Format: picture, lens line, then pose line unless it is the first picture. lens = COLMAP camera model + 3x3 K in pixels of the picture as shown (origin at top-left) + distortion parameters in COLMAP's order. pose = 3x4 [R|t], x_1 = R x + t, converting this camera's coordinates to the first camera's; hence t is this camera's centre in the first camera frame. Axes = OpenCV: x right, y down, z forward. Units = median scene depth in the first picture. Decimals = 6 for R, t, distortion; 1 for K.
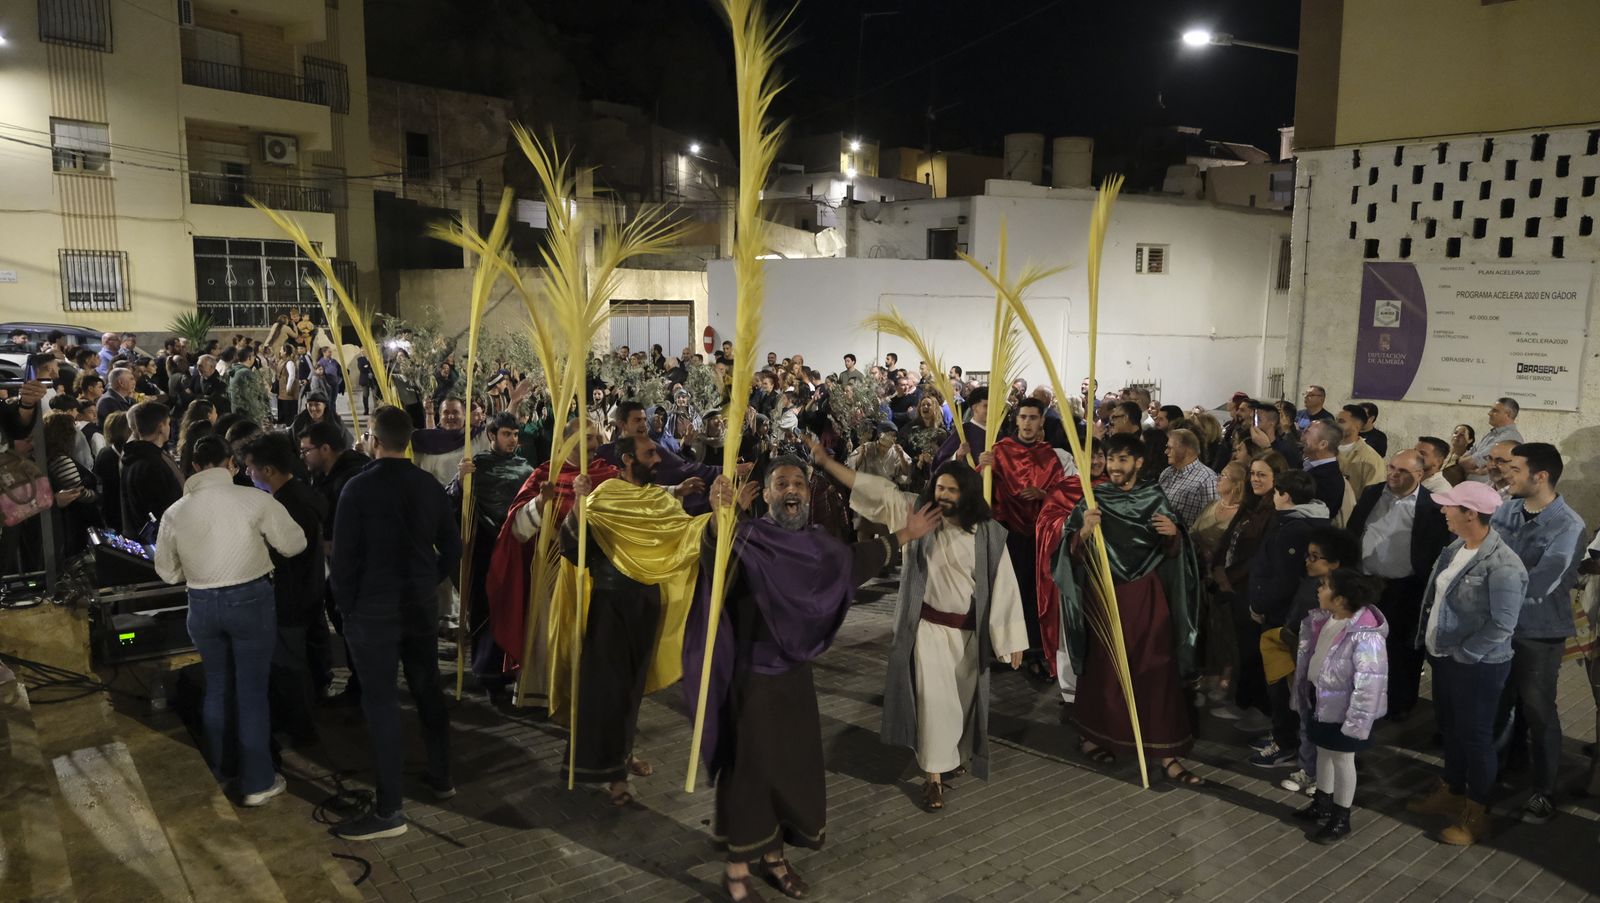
lens RADIAL K [[1058.5, 0, 809.6], [0, 1058.5, 456.0], [0, 0, 1]] dist [-0.036146, 0.012873]
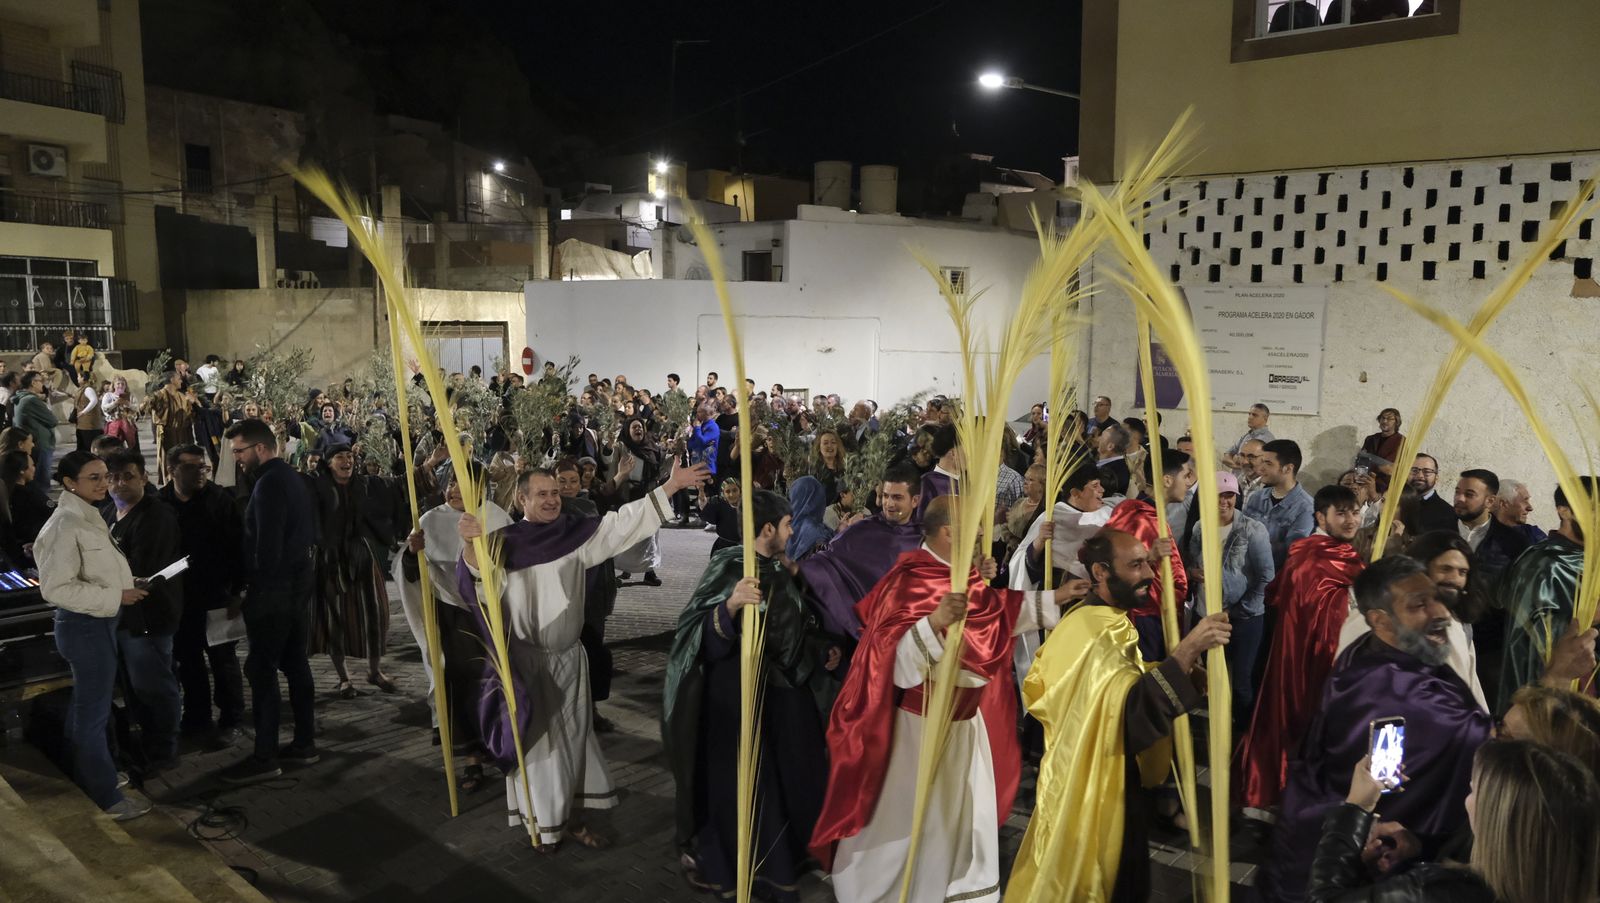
lens RADIAL K [[1058.5, 0, 804.7], [0, 1058.5, 457.2], [0, 0, 1]] dist [-0.036146, 0.012873]
pose [[0.984842, -0.024102, 0.171770, -0.009786], [0.027080, 0.999521, -0.015013, 0.002253], [-0.171326, 0.019437, 0.985023, -0.019087]]
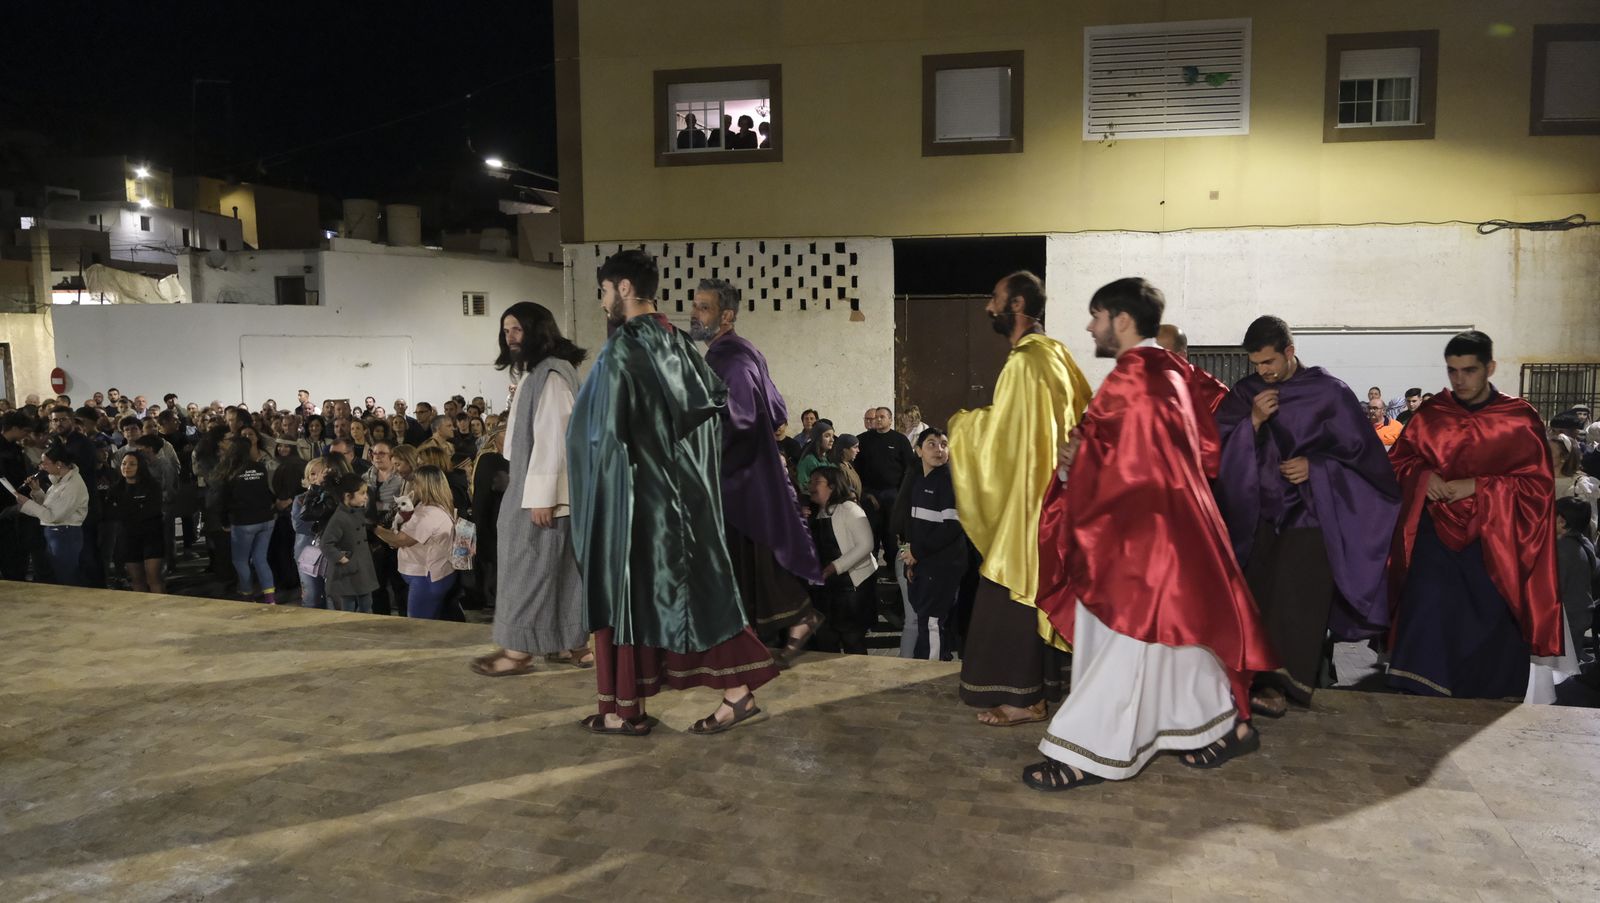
lens RADIAL K [[1058.5, 0, 808.1], [0, 1058.5, 456.3], [0, 0, 1]] dist [-0.036146, 0.012873]
pose [[0.817998, -0.073839, 0.570462, -0.071771], [0.091963, 0.995758, -0.002980, 0.029560], [-0.567822, 0.054899, 0.821319, -0.218736]]
